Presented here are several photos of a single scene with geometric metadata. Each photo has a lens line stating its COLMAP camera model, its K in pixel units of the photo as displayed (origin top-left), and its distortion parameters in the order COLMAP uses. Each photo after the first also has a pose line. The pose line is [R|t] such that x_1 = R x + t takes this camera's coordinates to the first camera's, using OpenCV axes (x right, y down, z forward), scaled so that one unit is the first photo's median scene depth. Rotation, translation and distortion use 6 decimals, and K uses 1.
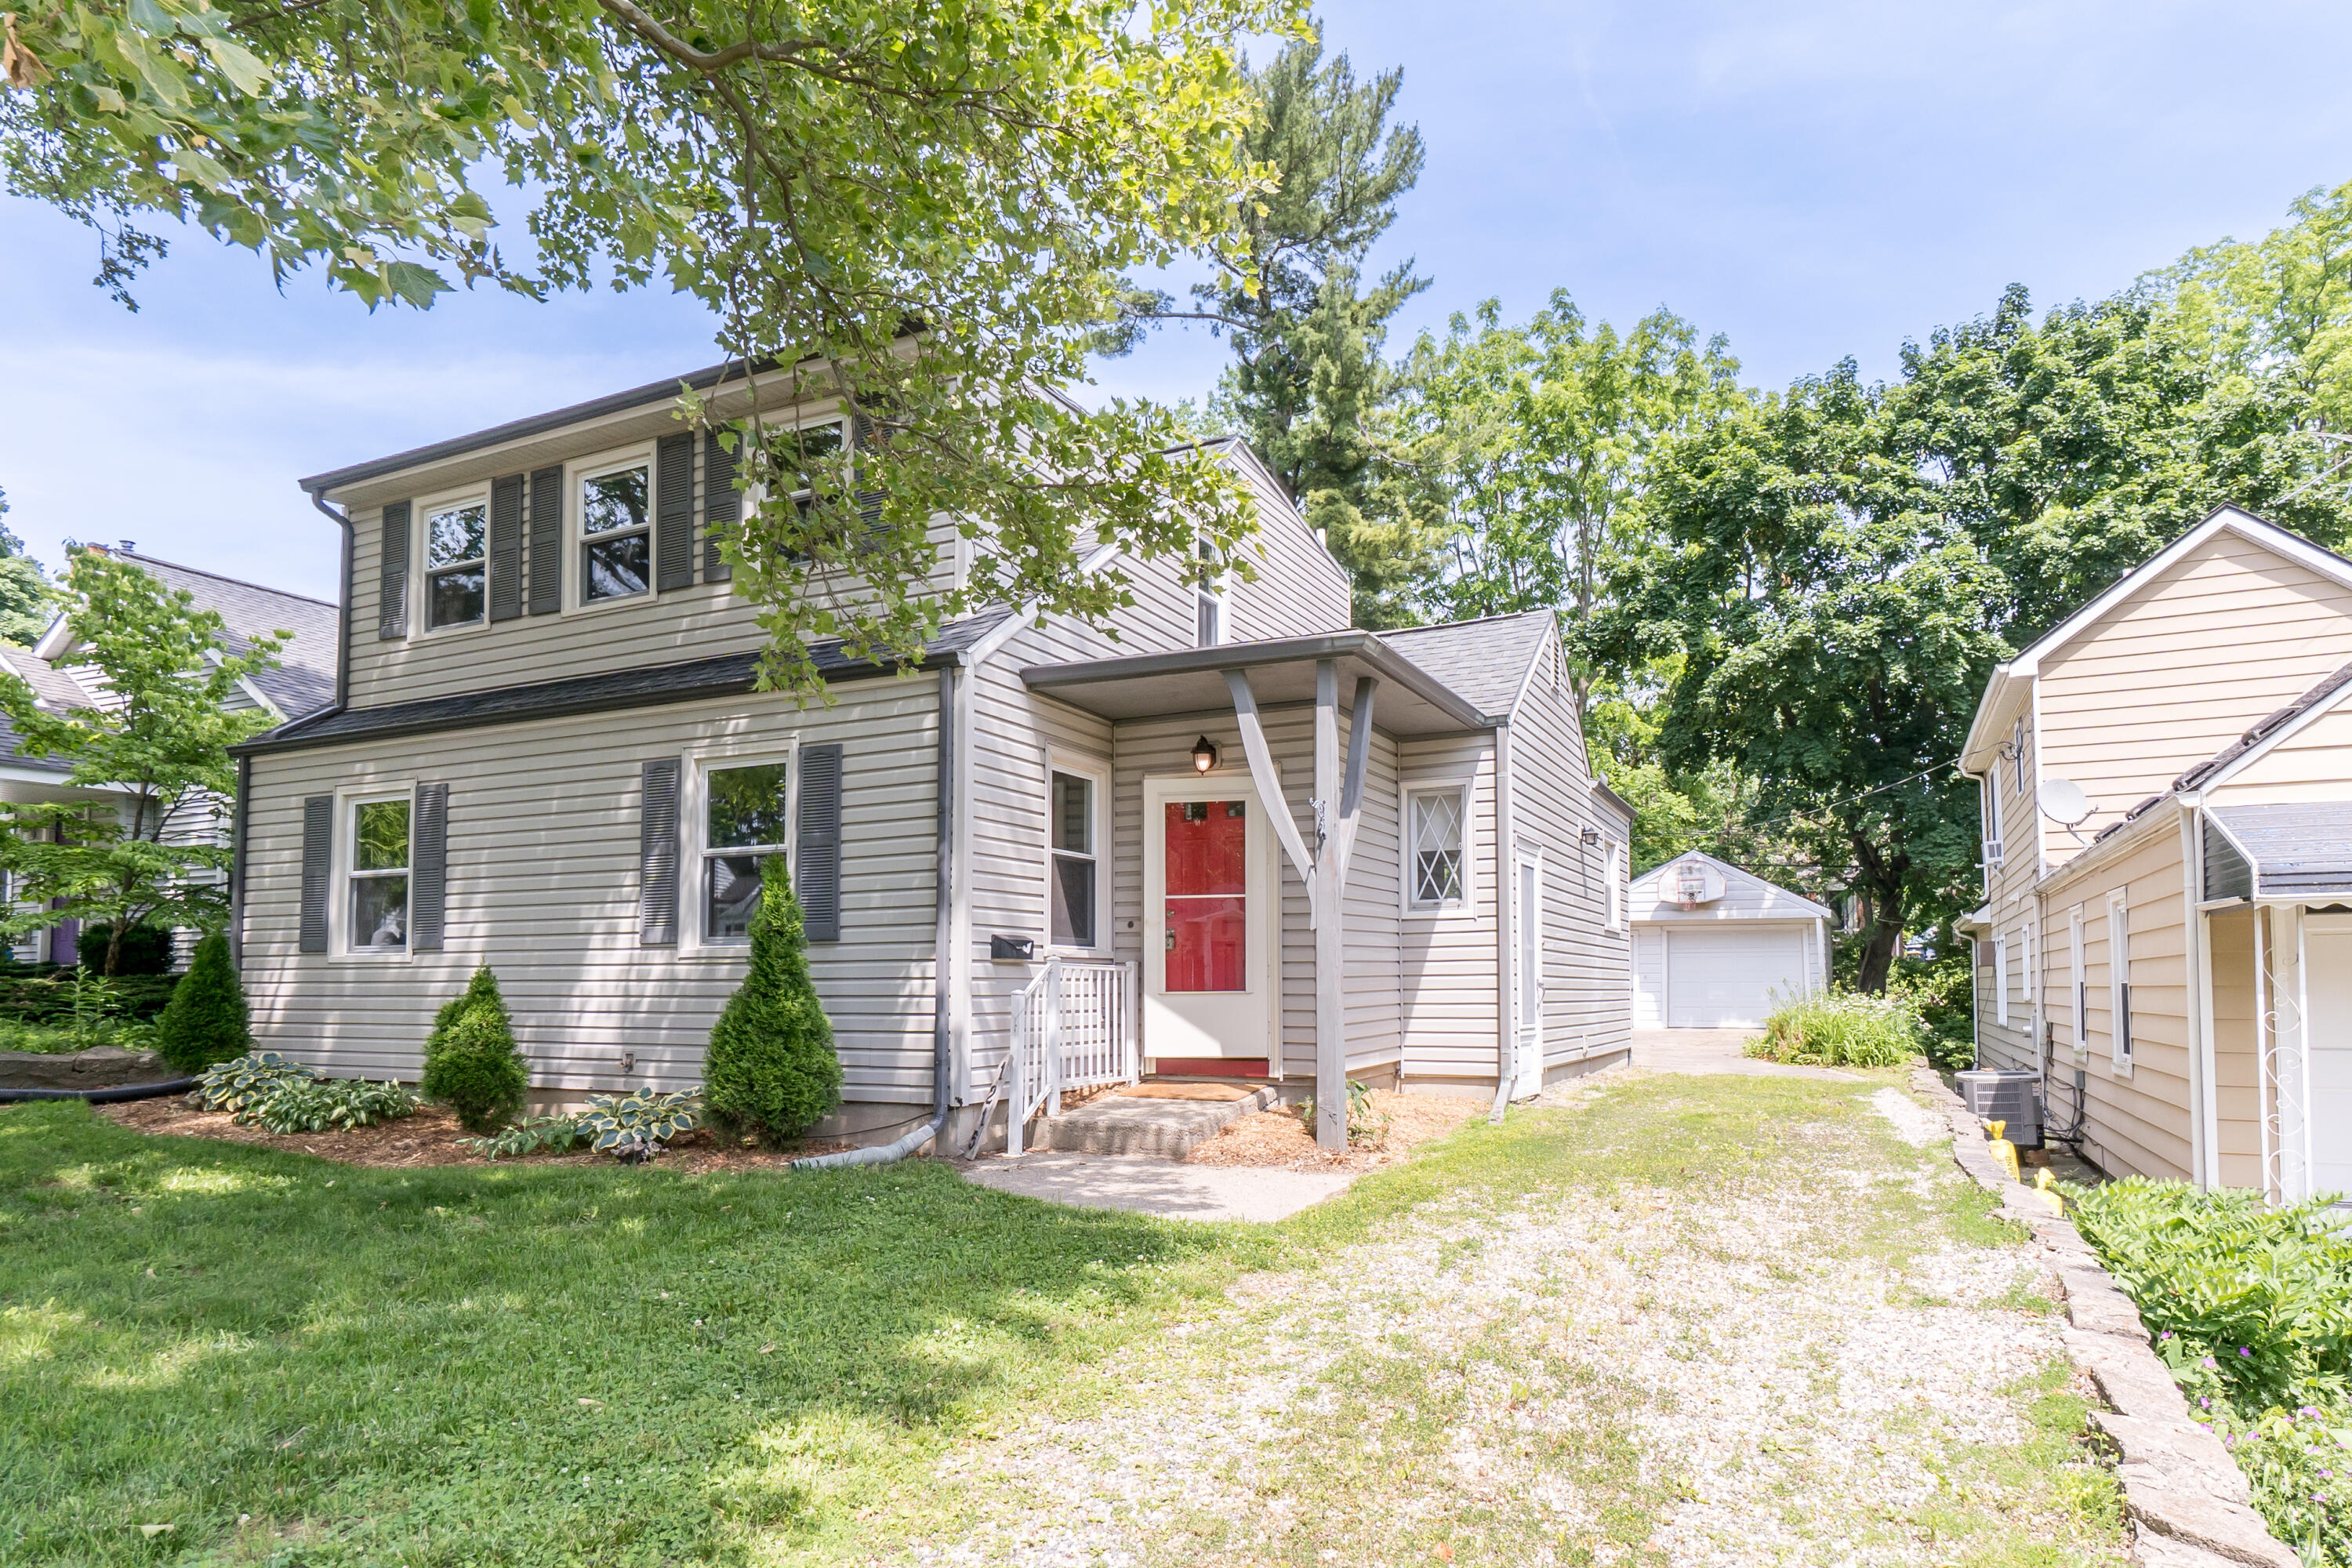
lens RADIAL K [[1280.7, 0, 1176.5], [0, 1280.7, 785.7], [0, 0, 1]] dist [-0.000514, 0.000243]
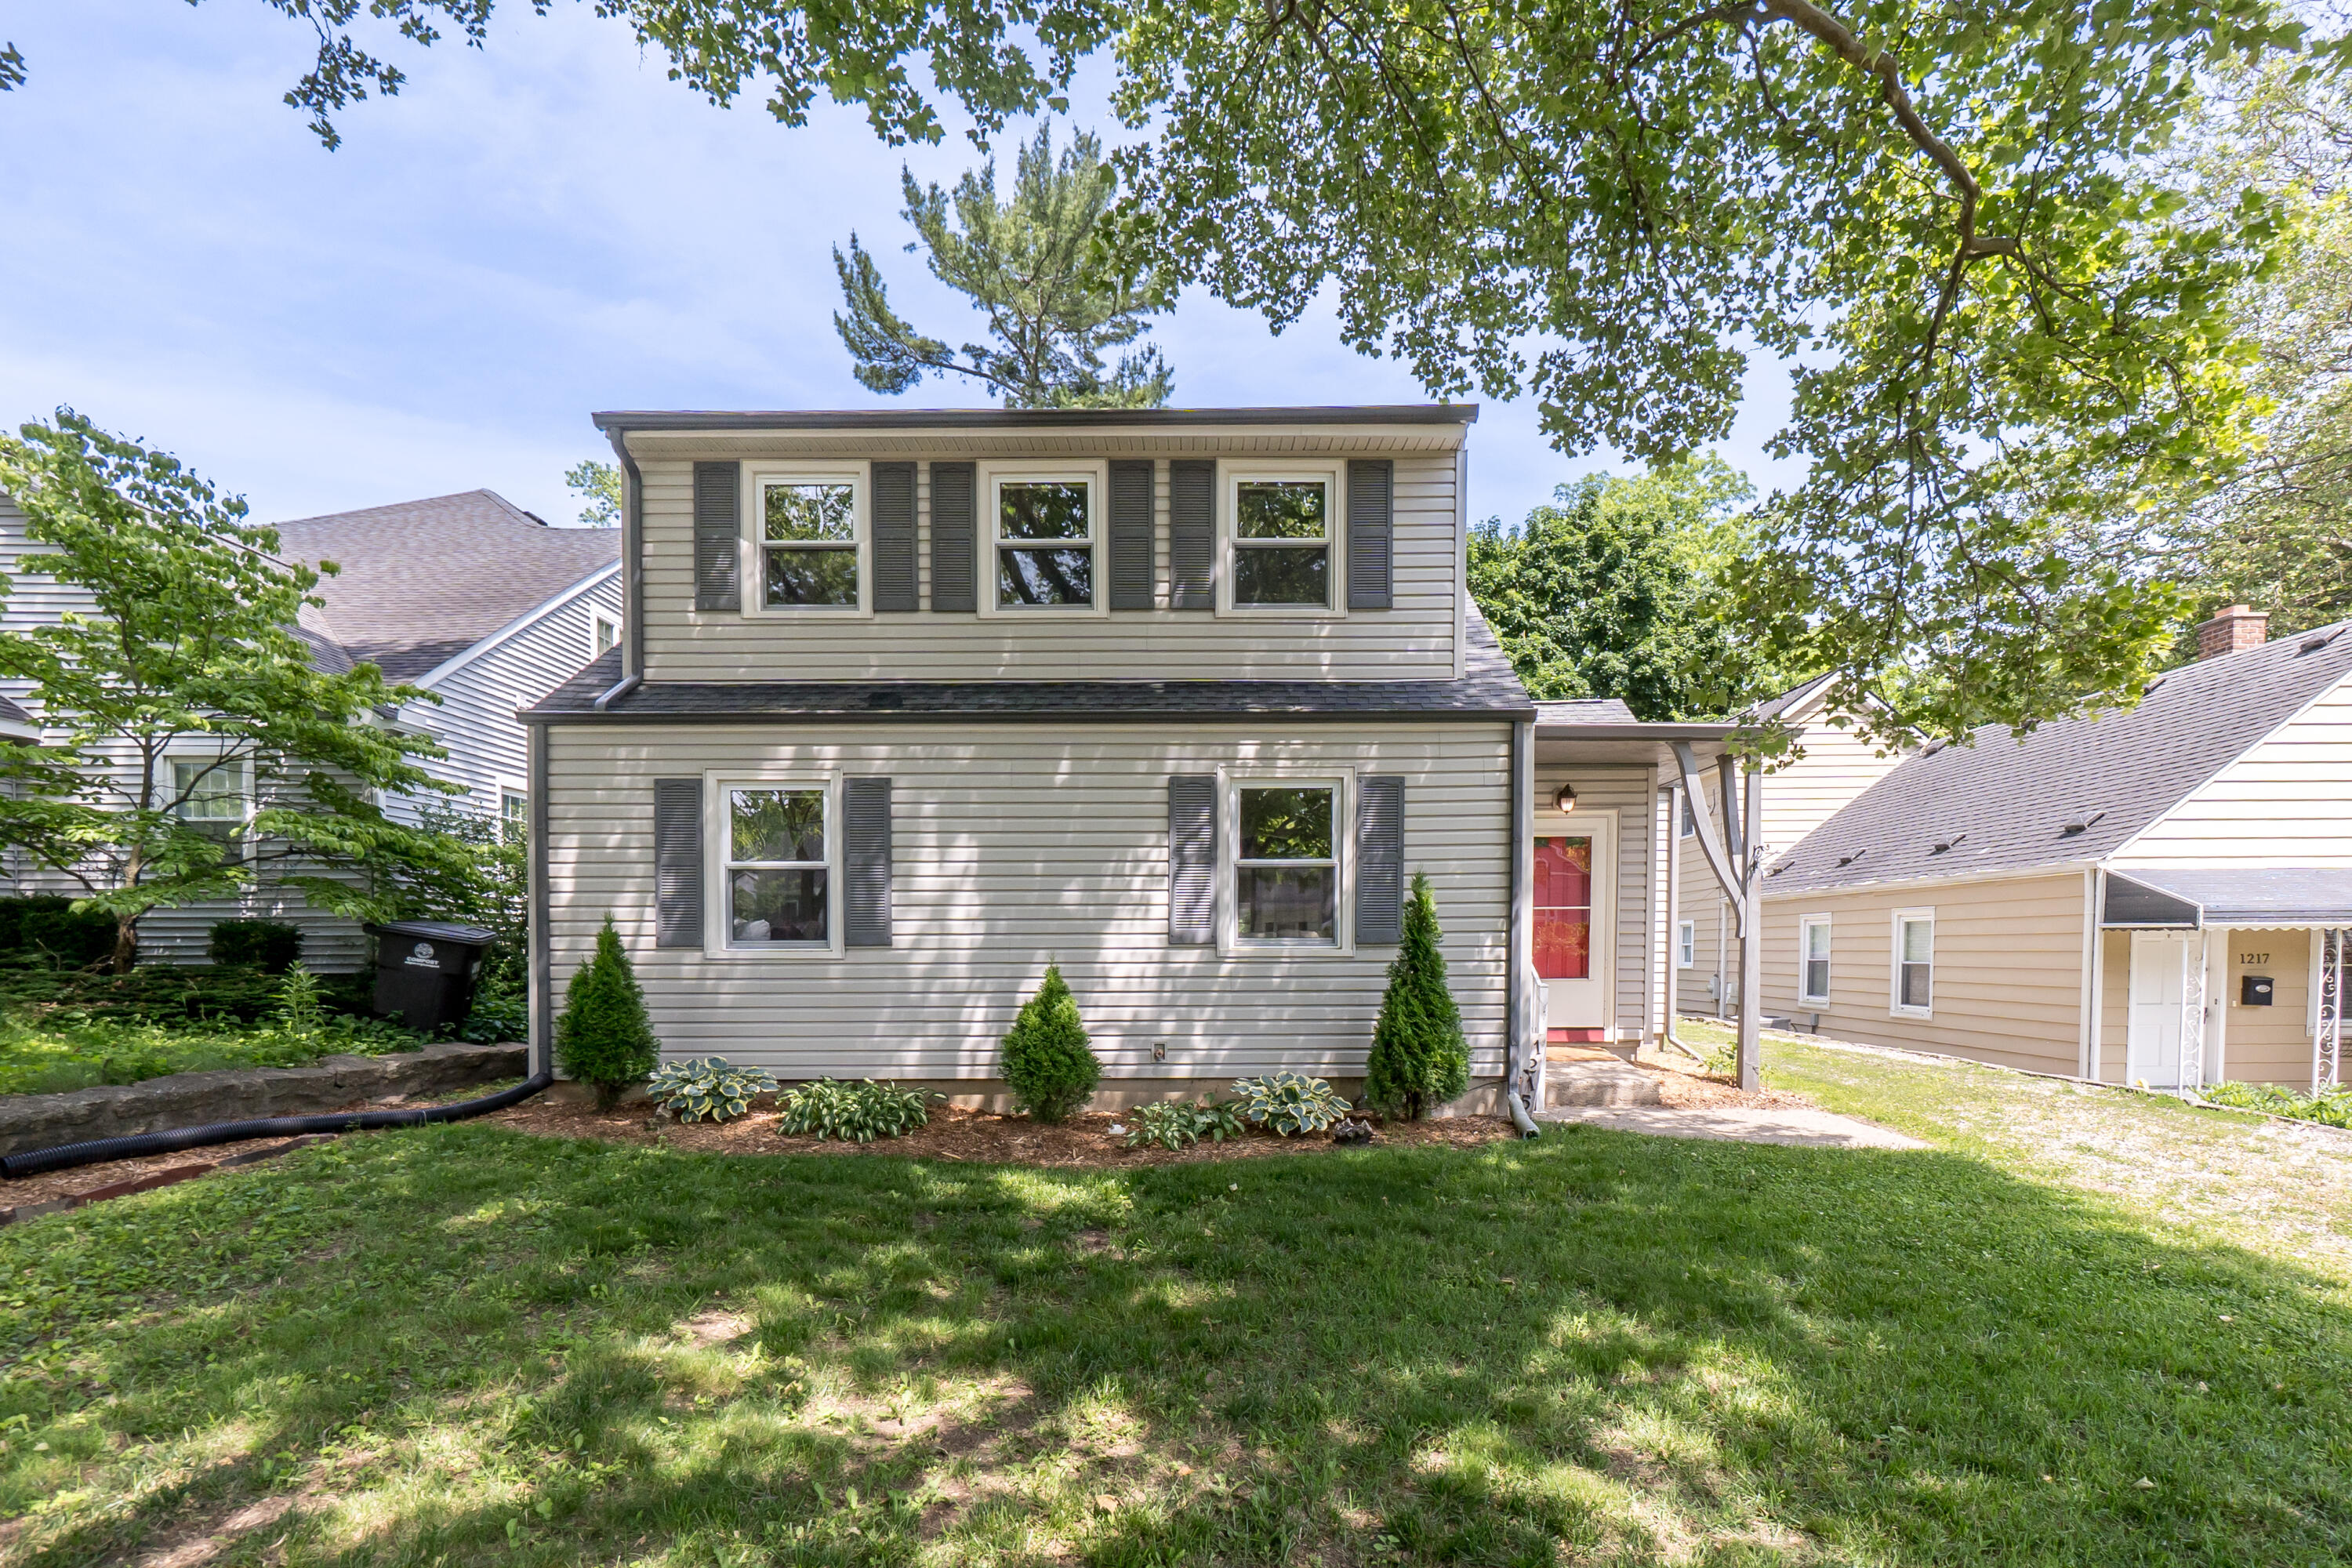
lens RADIAL K [[1045.7, 0, 1179.9], [0, 1045.7, 846.9], [0, 0, 1]] dist [0.003185, -0.000741]
pose [[0.904827, 0.037192, 0.424153, -0.638649], [-0.062150, 0.997045, 0.045157, 0.000706], [-0.421220, -0.067220, 0.904464, 0.167708]]
